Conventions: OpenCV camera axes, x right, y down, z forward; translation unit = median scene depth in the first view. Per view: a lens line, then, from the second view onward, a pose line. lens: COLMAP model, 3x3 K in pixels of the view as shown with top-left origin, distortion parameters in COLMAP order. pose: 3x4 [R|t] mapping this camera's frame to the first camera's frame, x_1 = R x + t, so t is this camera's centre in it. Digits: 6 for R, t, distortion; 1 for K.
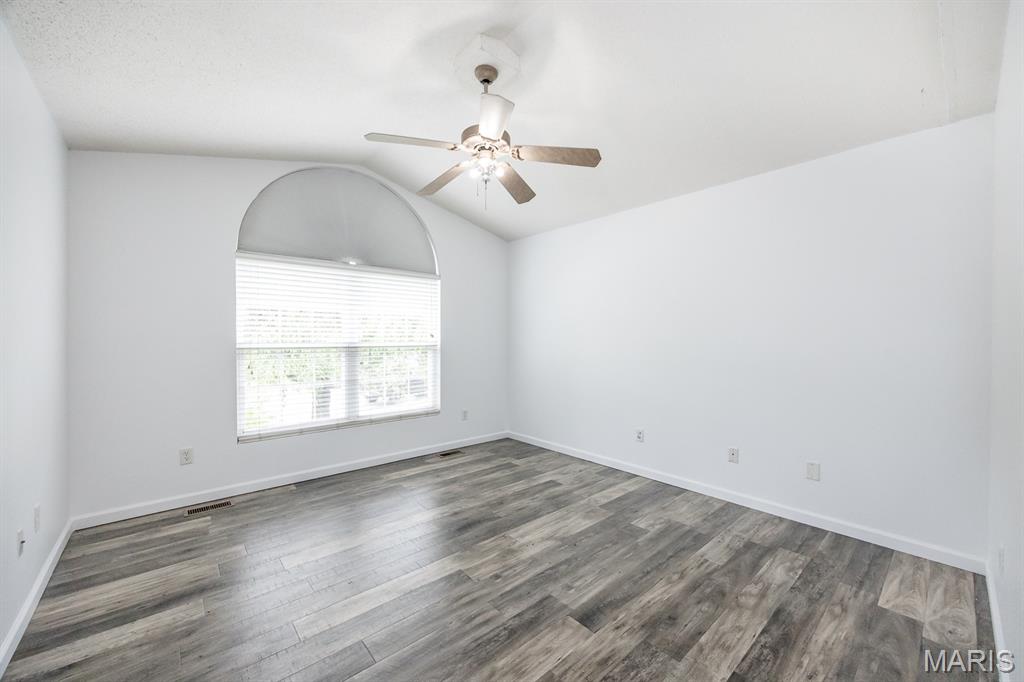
lens RADIAL K [[395.5, 0, 513.9], [0, 395.5, 347.5], [0, 0, 1]] dist [-0.000487, 0.000011]
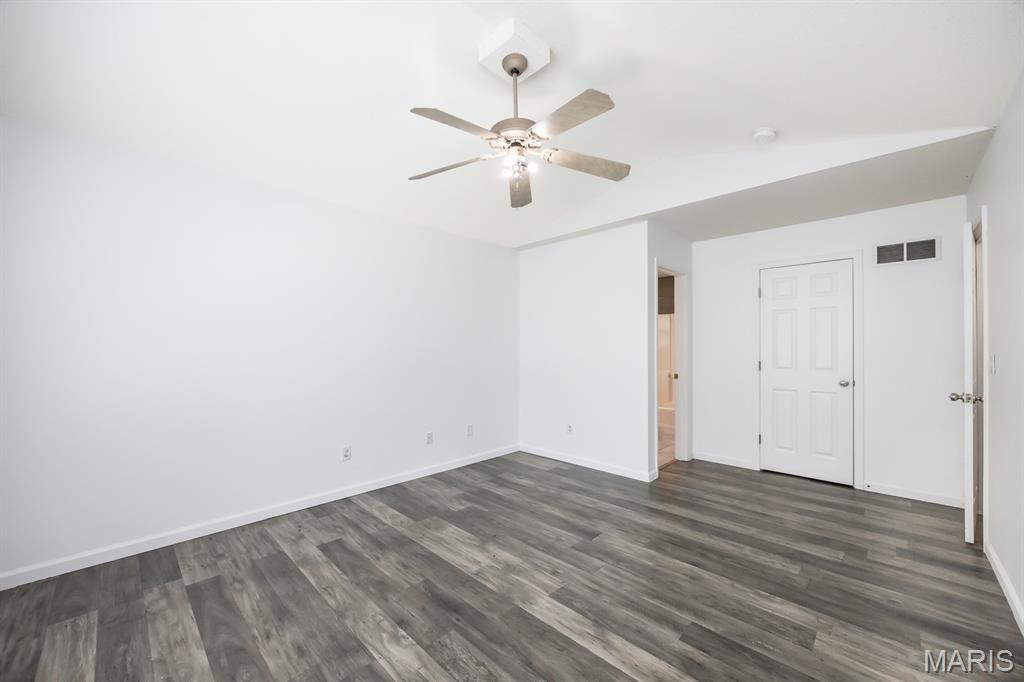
lens RADIAL K [[395.5, 0, 513.9], [0, 395.5, 347.5], [0, 0, 1]] dist [-0.000487, 0.000011]
pose [[-0.079001, 0.002009, 0.996872, -0.821528], [0.023377, 0.999727, -0.000163, -0.018228], [-0.996600, 0.023291, -0.079027, 0.888763]]
